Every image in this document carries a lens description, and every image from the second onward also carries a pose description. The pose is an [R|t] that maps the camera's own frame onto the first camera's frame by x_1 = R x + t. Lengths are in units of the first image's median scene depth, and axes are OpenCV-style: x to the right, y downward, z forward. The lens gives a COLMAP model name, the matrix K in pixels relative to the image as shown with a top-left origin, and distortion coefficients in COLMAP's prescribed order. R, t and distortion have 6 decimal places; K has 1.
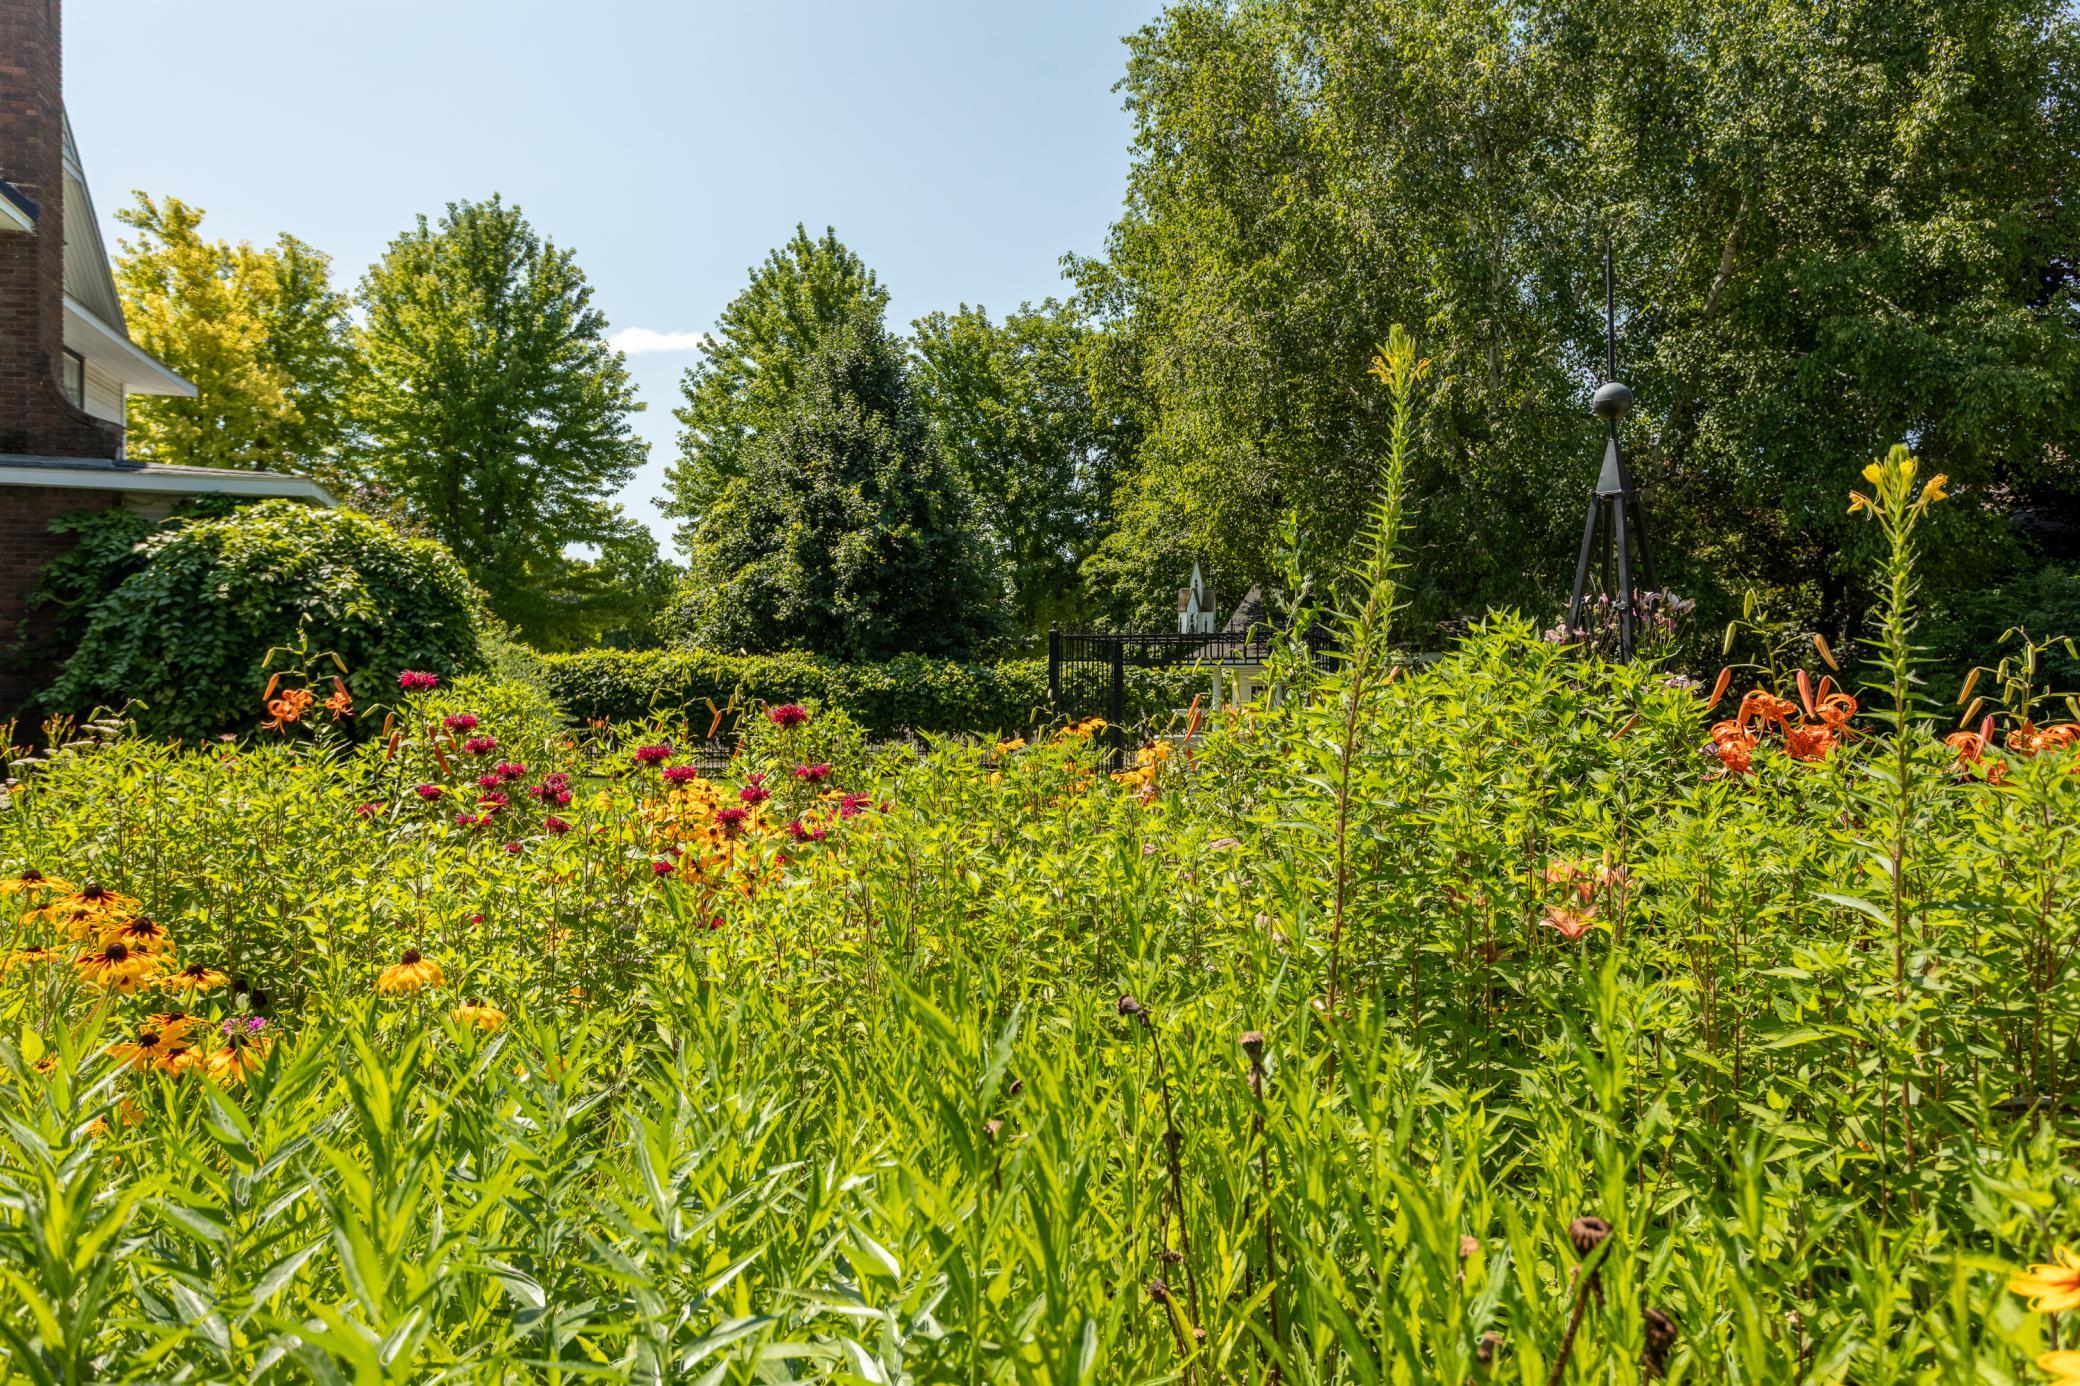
lens RADIAL K [[1409.9, 0, 1030.2], [0, 1409.9, 638.5], [0, 0, 1]] dist [0.015875, 0.001965]
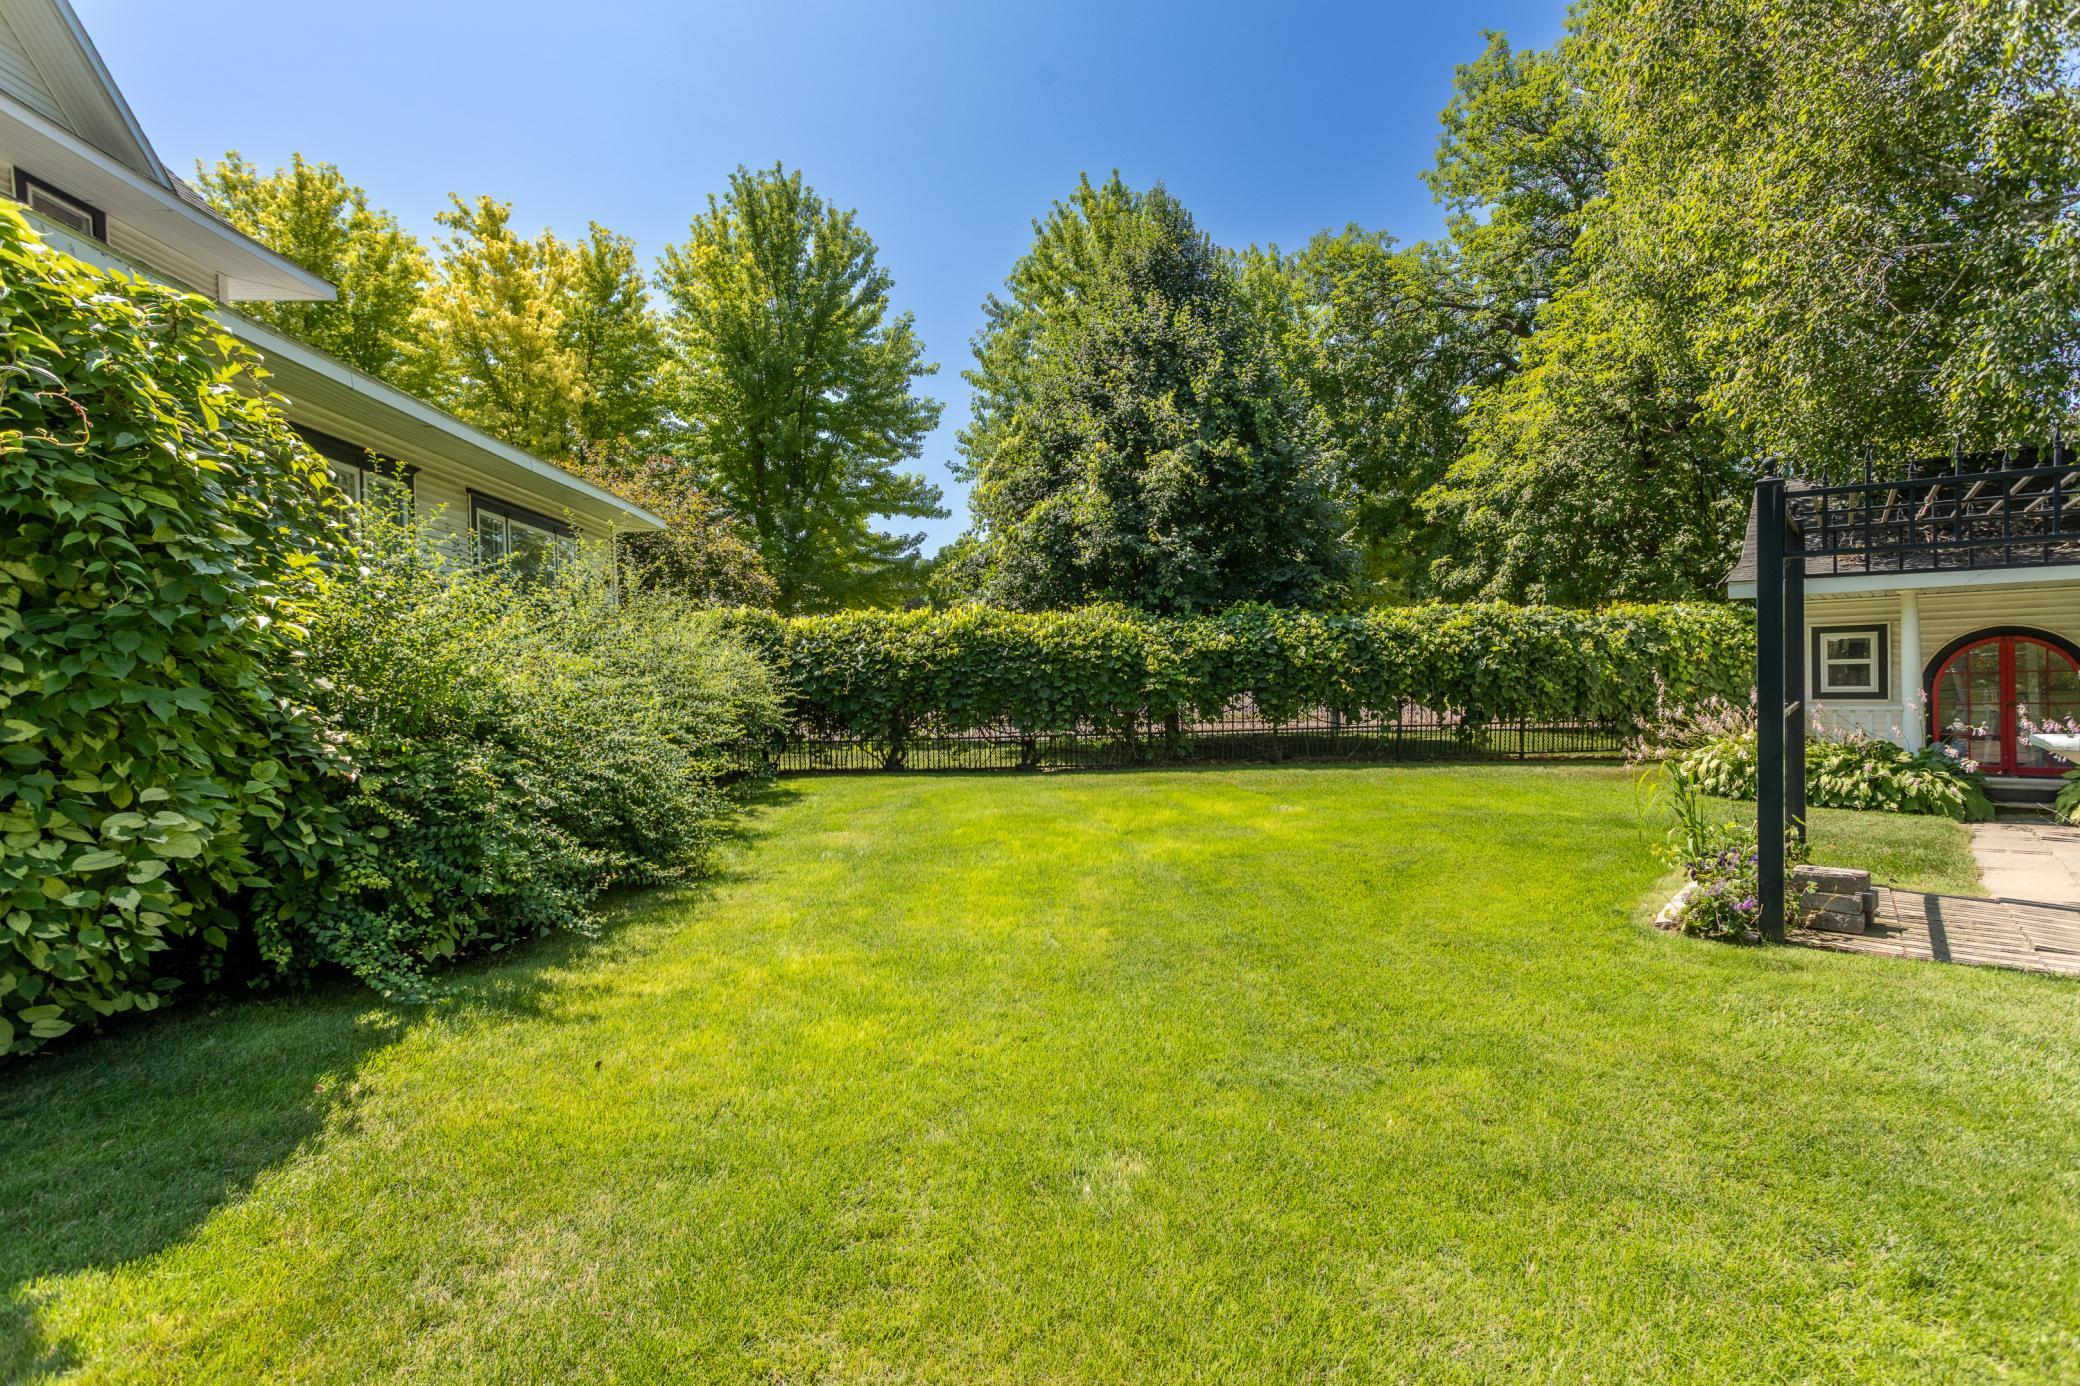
lens RADIAL K [[1030.2, 0, 1041.8], [0, 1030.2, 685.4], [0, 0, 1]] dist [-0.000667, 0.000527]
pose [[0.977400, -0.023082, -0.210135, -0.072960], [0.036828, 0.997413, 0.061735, 0.016266], [0.208166, -0.068079, 0.975721, 0.401067]]
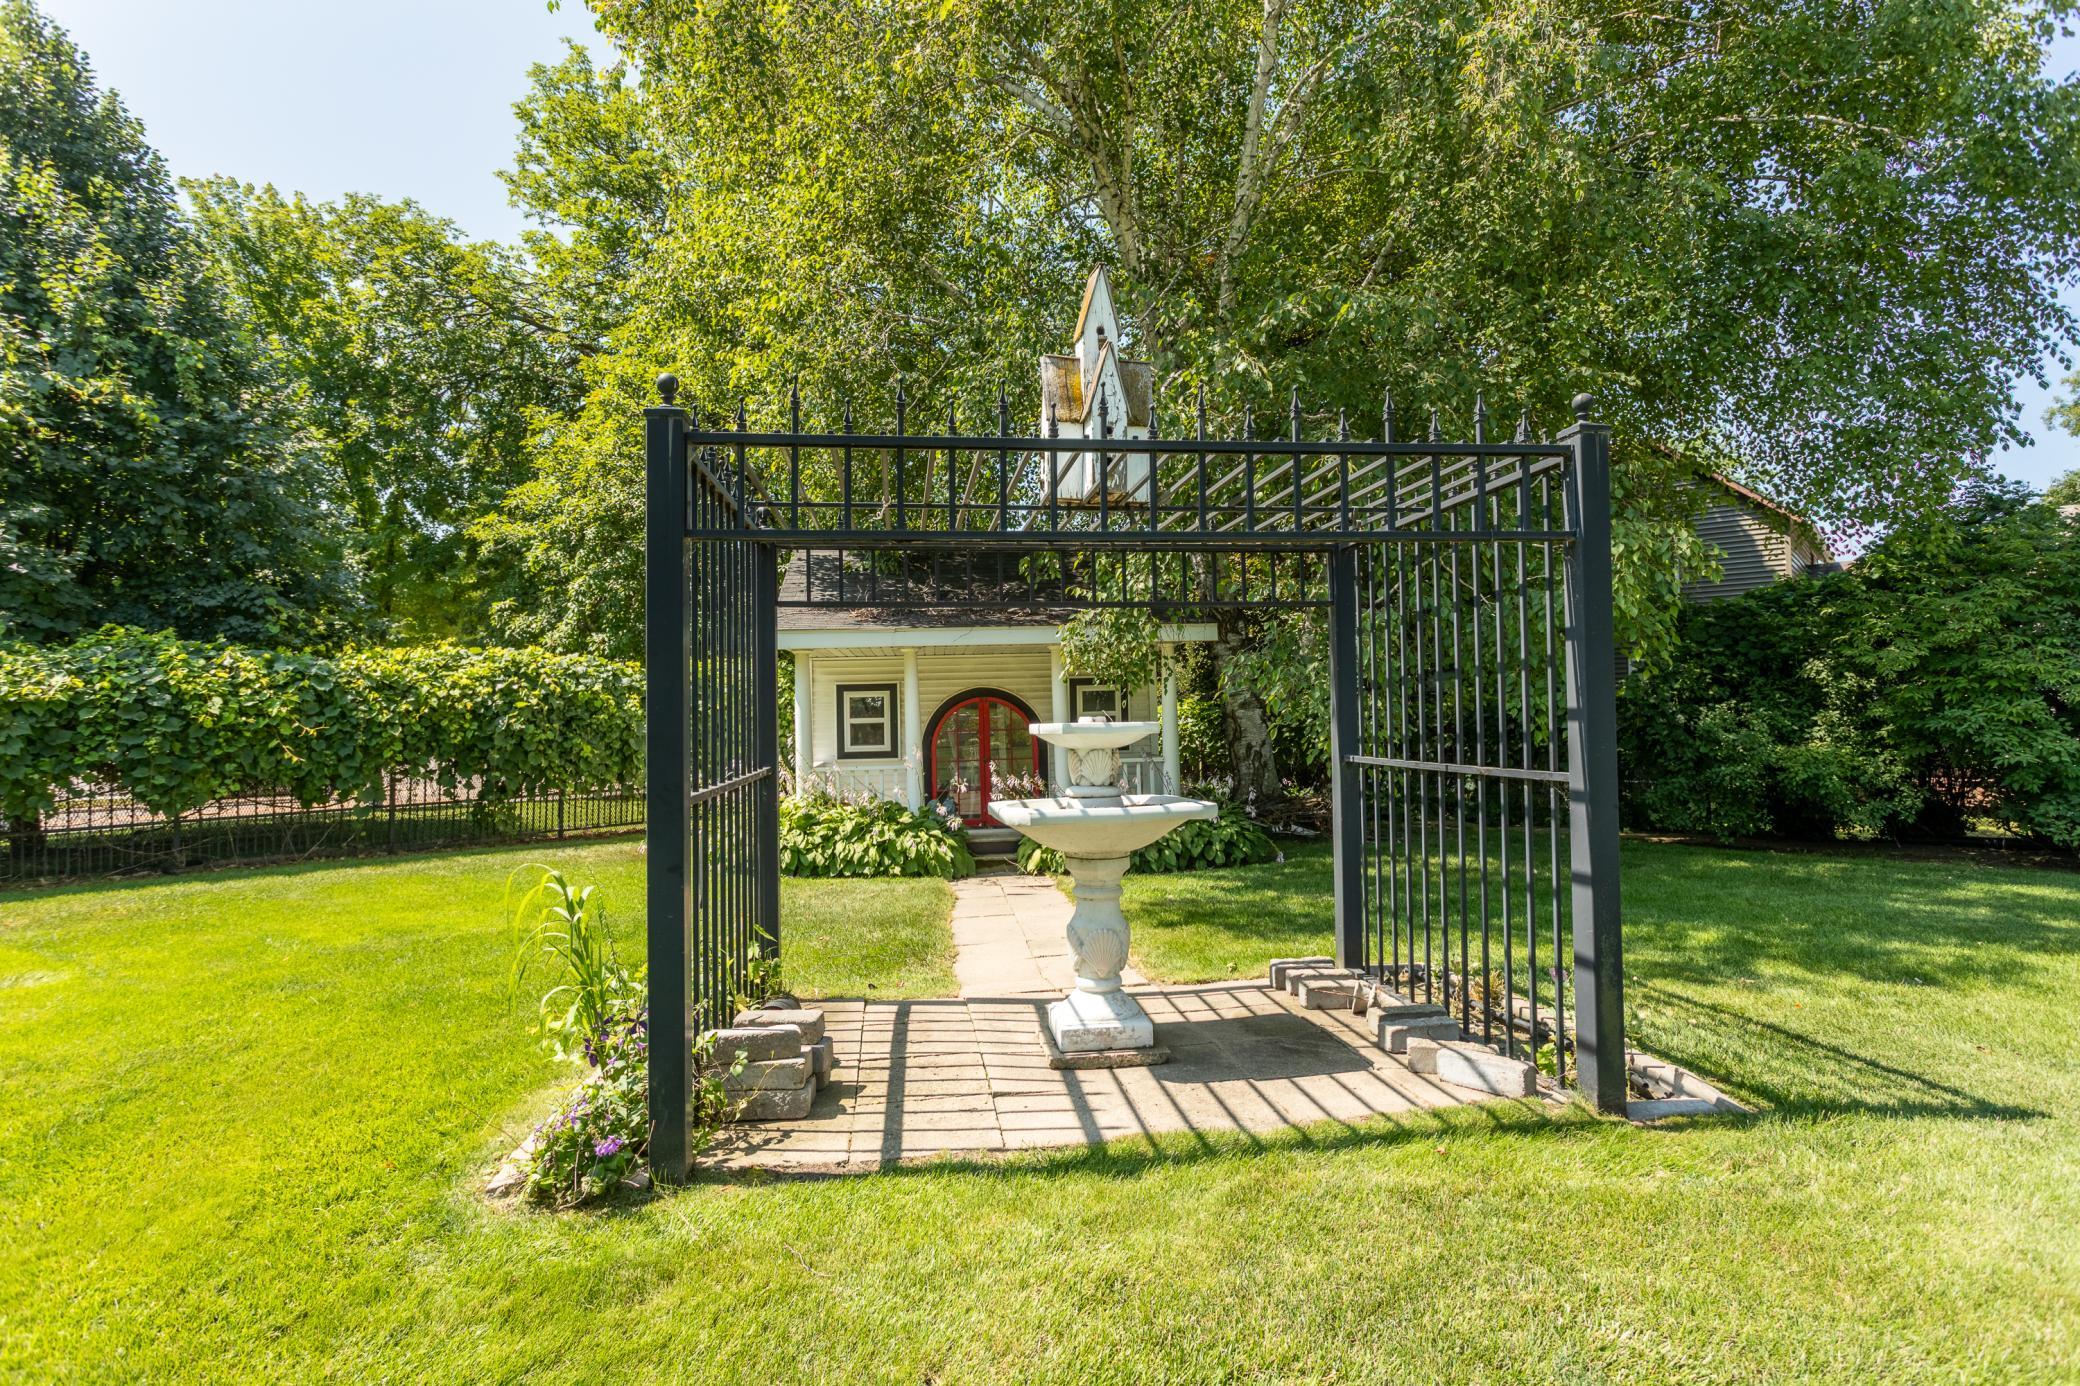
lens RADIAL K [[1035.6, 0, 1023.5], [0, 1035.6, 690.2], [0, 0, 1]] dist [-0.000299, 0.001742]
pose [[0.842566, -0.009405, 0.538511, -0.015419], [-0.001655, 0.999798, 0.020051, 0.023332], [-0.538590, -0.017786, 0.842380, 0.487721]]
